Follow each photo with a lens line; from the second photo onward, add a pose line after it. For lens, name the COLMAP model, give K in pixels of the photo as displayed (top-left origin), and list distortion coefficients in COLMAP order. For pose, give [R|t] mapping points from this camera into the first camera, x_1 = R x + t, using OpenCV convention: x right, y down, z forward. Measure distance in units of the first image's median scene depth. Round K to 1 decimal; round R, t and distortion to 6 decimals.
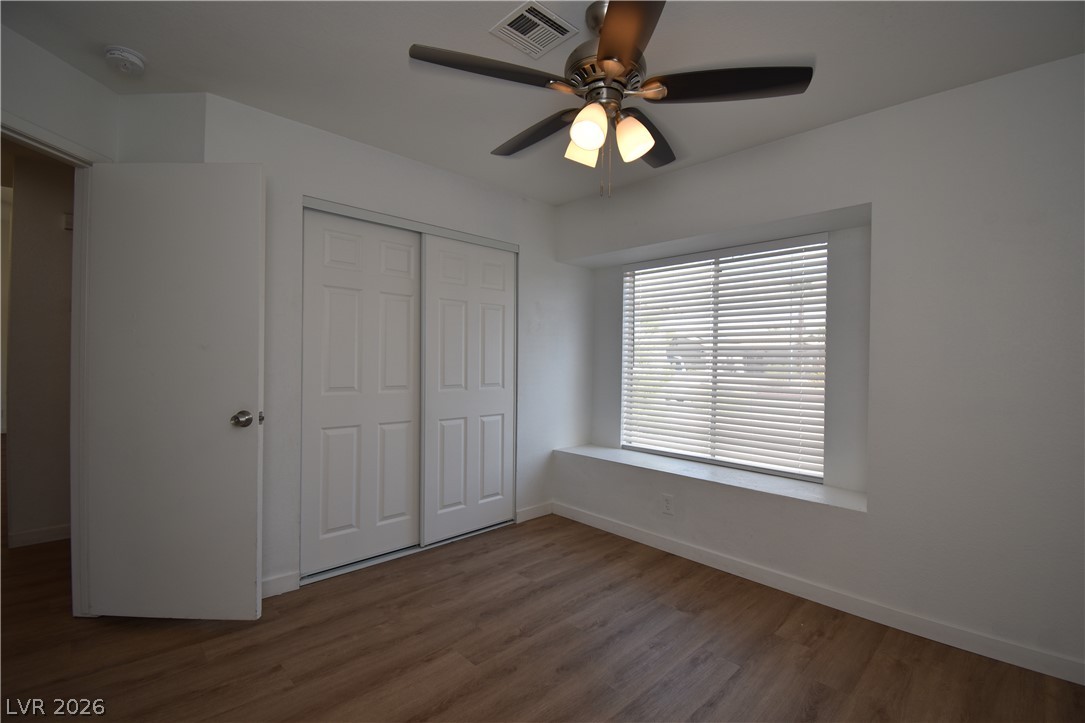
lens RADIAL K [[482.2, 0, 526.8], [0, 482.2, 359.0], [0, 0, 1]] dist [0.008035, -0.013754]
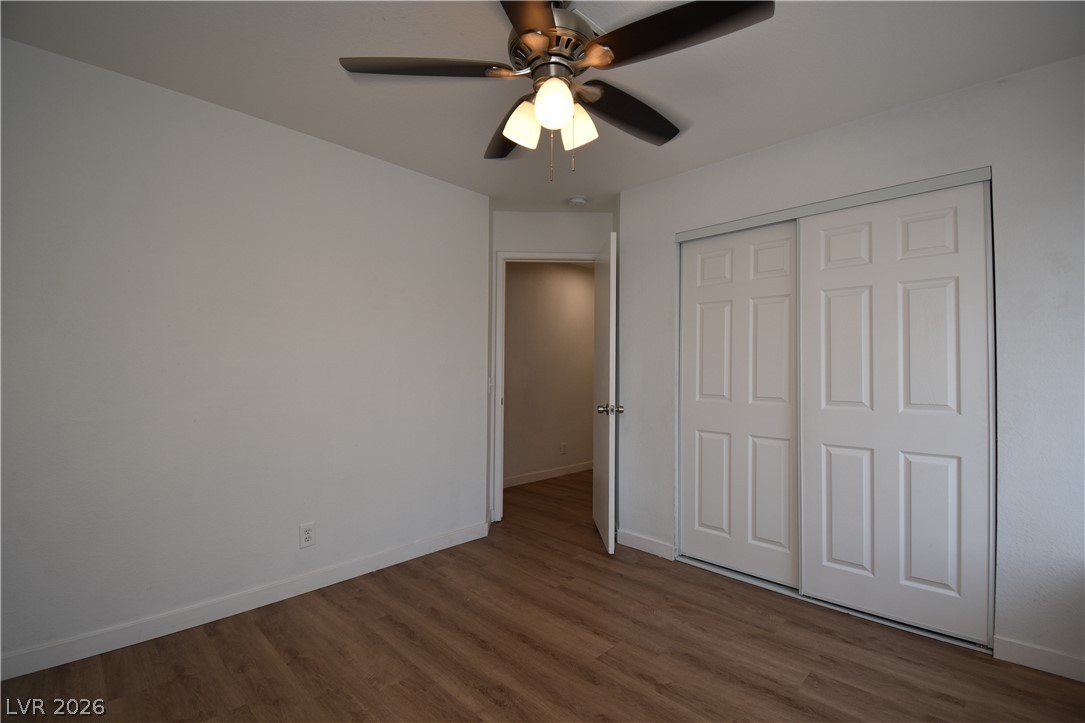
lens RADIAL K [[482.2, 0, 569.8], [0, 482.2, 360.3], [0, 0, 1]] dist [0.008035, -0.013754]
pose [[0.068768, -0.036405, -0.996968, 0.663330], [-0.003142, 0.999321, -0.036707, 0.022229], [0.997628, 0.005657, 0.068607, 0.608781]]
